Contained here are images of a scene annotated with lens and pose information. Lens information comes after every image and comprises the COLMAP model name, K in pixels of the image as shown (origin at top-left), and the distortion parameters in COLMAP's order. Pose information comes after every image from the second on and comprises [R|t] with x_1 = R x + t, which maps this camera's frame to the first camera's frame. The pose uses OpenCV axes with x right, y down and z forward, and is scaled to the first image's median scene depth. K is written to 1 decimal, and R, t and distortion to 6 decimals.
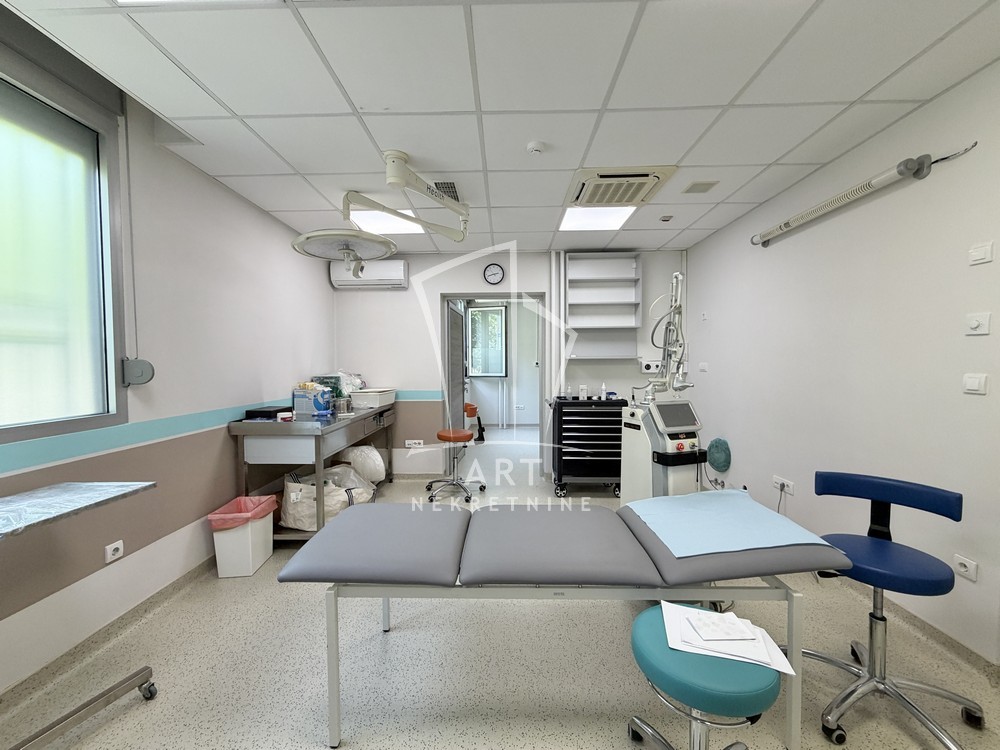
lens RADIAL K [[397.2, 0, 496.2], [0, 397.2, 375.7], [0, 0, 1]] dist [0.002935, 0.000263]
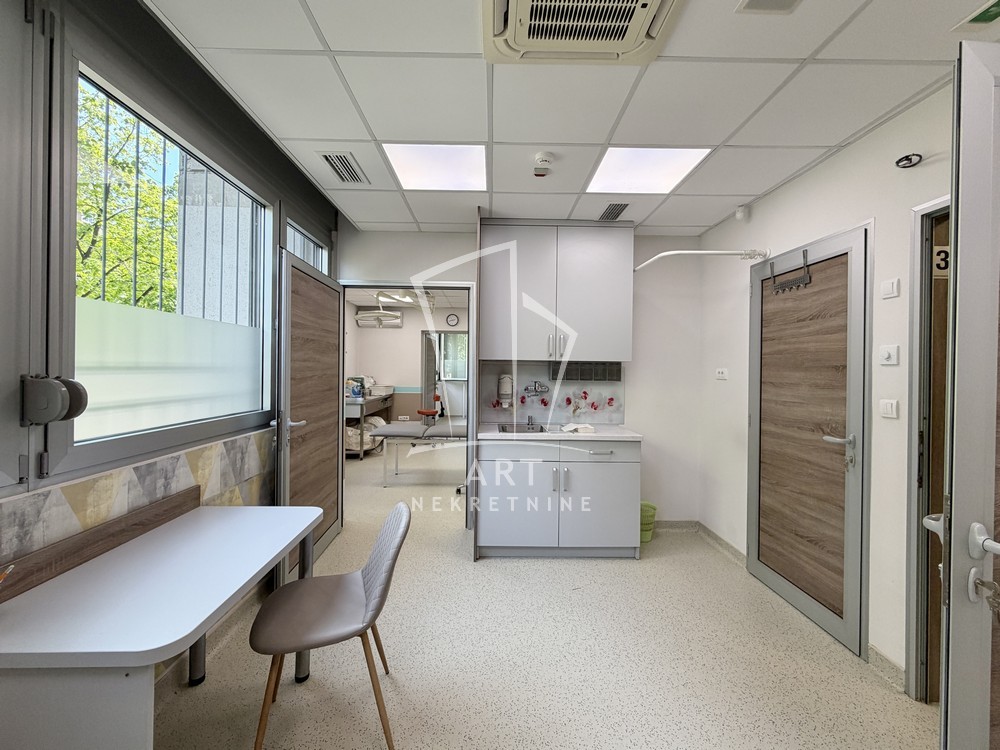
lens RADIAL K [[397.2, 0, 496.2], [0, 397.2, 375.7], [0, 0, 1]] dist [0.002935, 0.000263]
pose [[0.998490, 0.018011, 0.051890, 0.103117], [-0.017139, 0.999705, -0.017213, 0.013378], [-0.052185, 0.016297, 0.998504, -0.763993]]
